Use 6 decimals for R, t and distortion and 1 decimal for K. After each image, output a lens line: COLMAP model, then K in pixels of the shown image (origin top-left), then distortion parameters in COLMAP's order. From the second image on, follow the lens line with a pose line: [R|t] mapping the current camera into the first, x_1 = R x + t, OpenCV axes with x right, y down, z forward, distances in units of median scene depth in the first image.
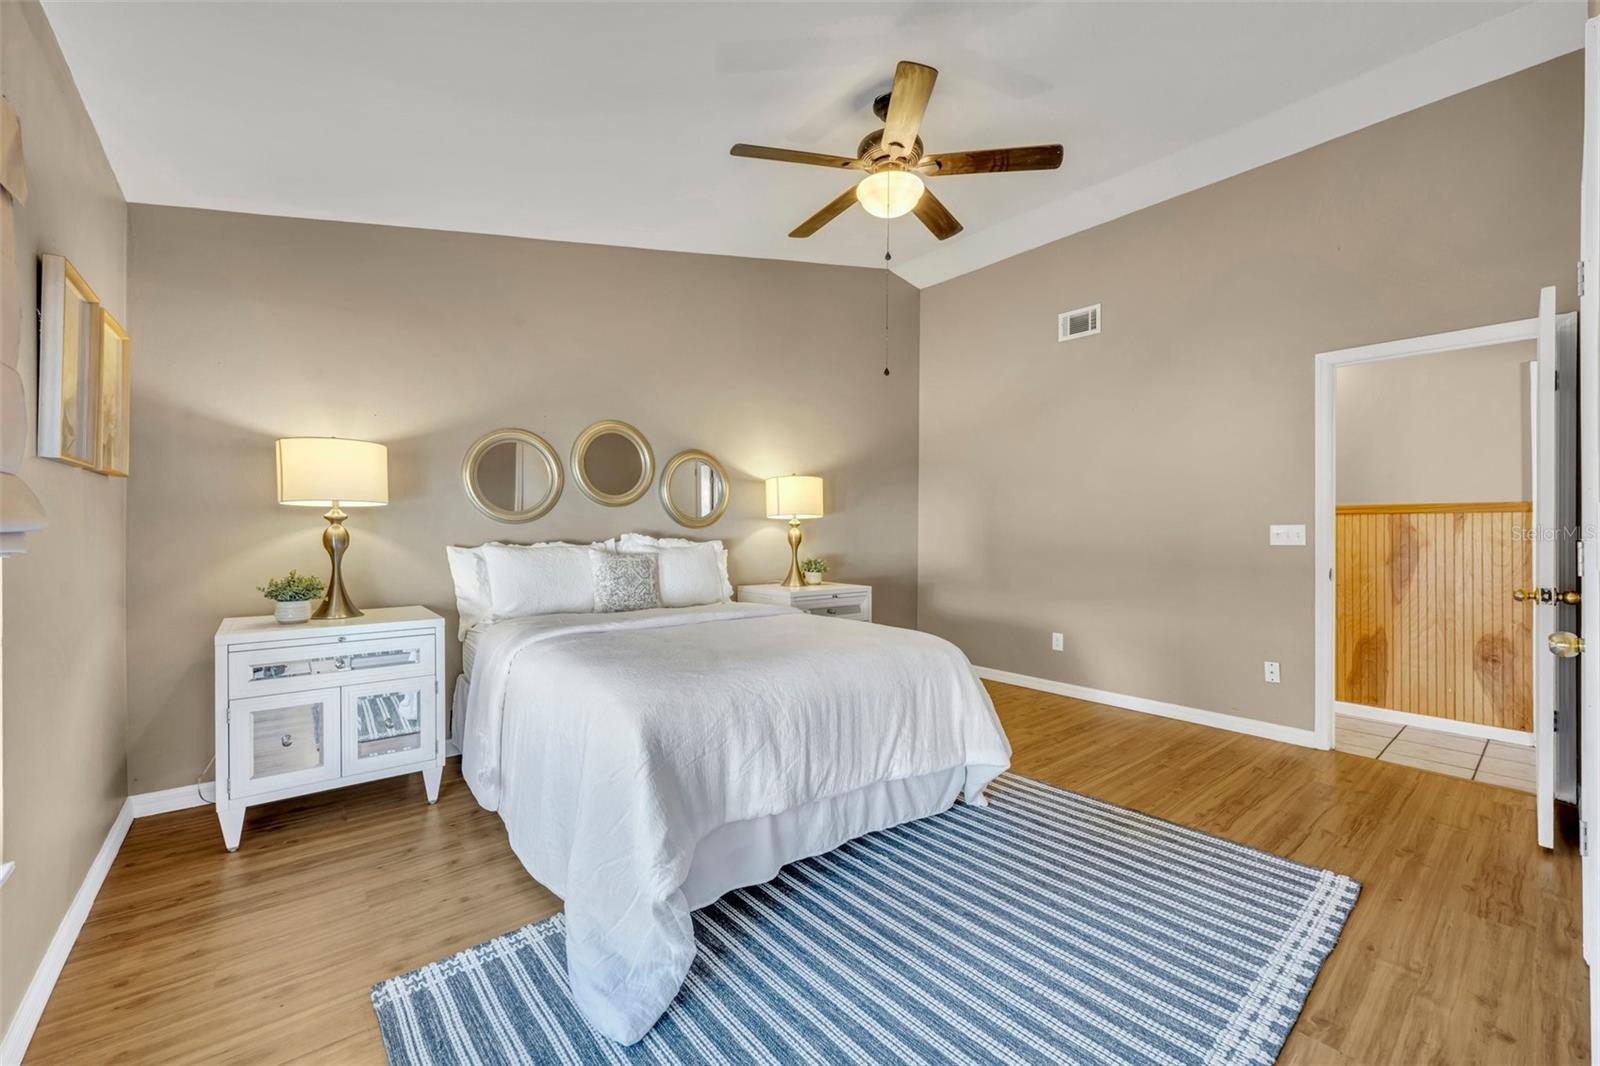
lens RADIAL K [[601.8, 0, 800.0], [0, 601.8, 533.0], [0, 0, 1]] dist [-0.022872, 0.000033]
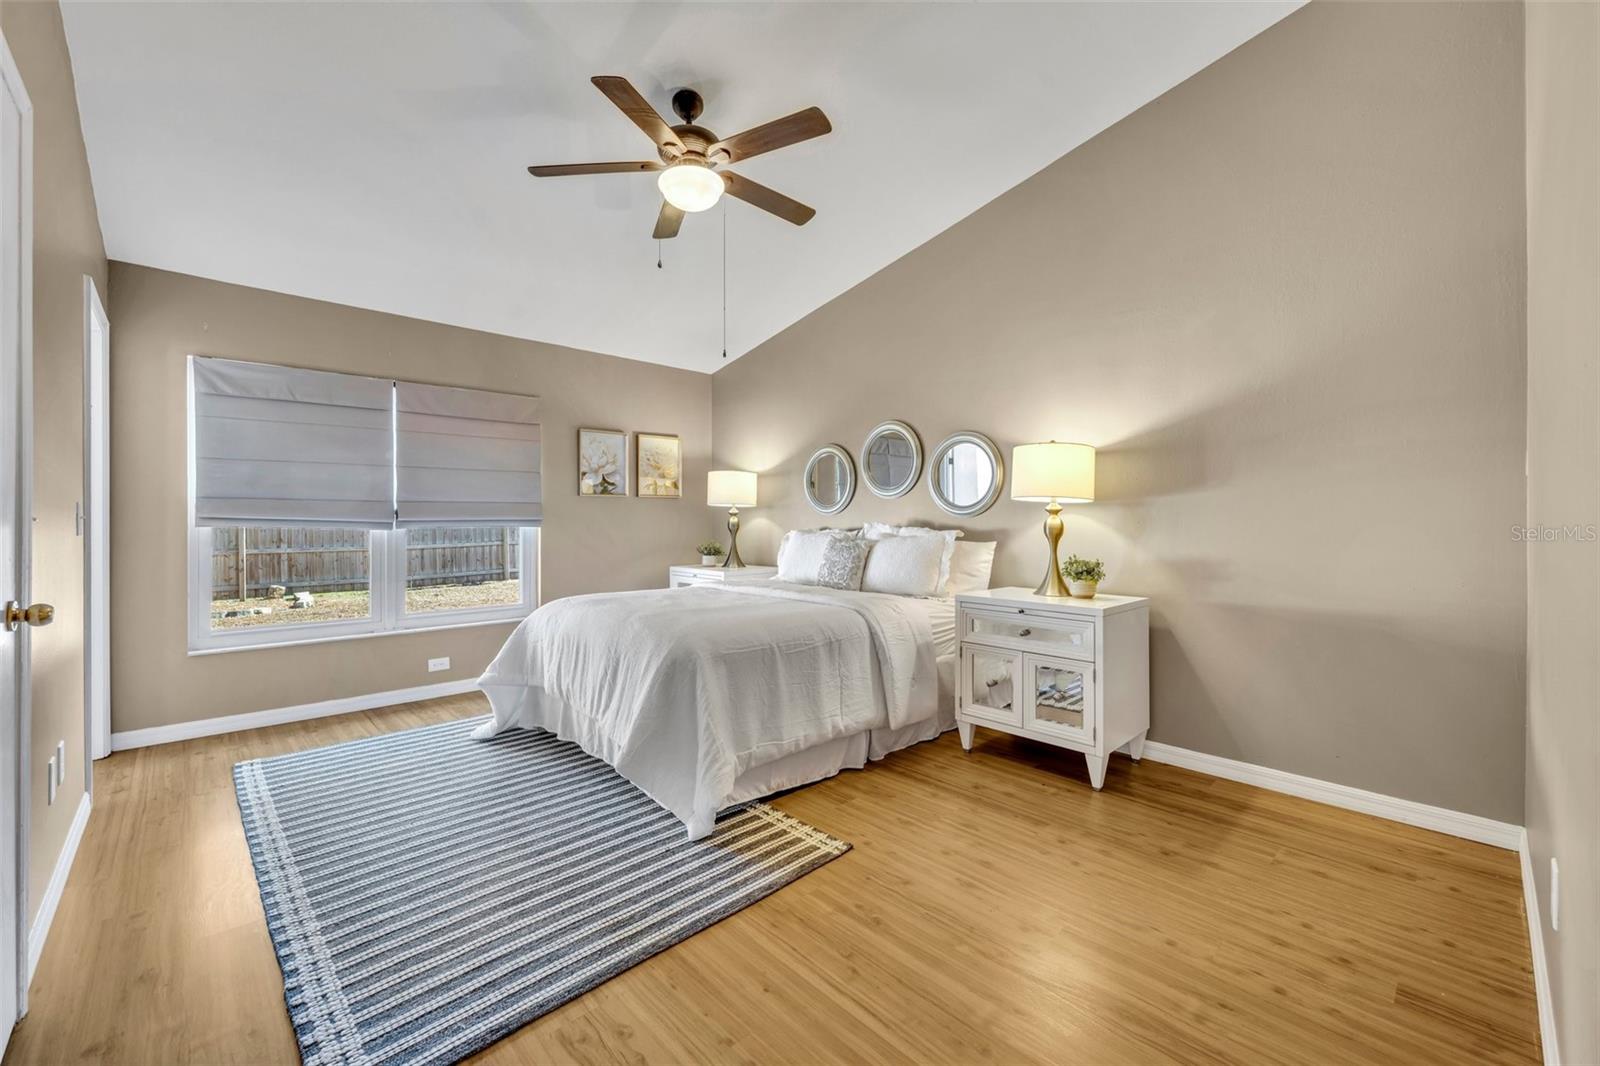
lens RADIAL K [[643.8, 0, 797.4], [0, 643.8, 518.6], [0, 0, 1]] dist [0.000127, 0.000075]
pose [[0.109408, -0.002515, -0.993994, 1.220239], [-0.010236, 0.999941, -0.003657, 0.000259], [0.993944, 0.010574, 0.109376, 1.029965]]
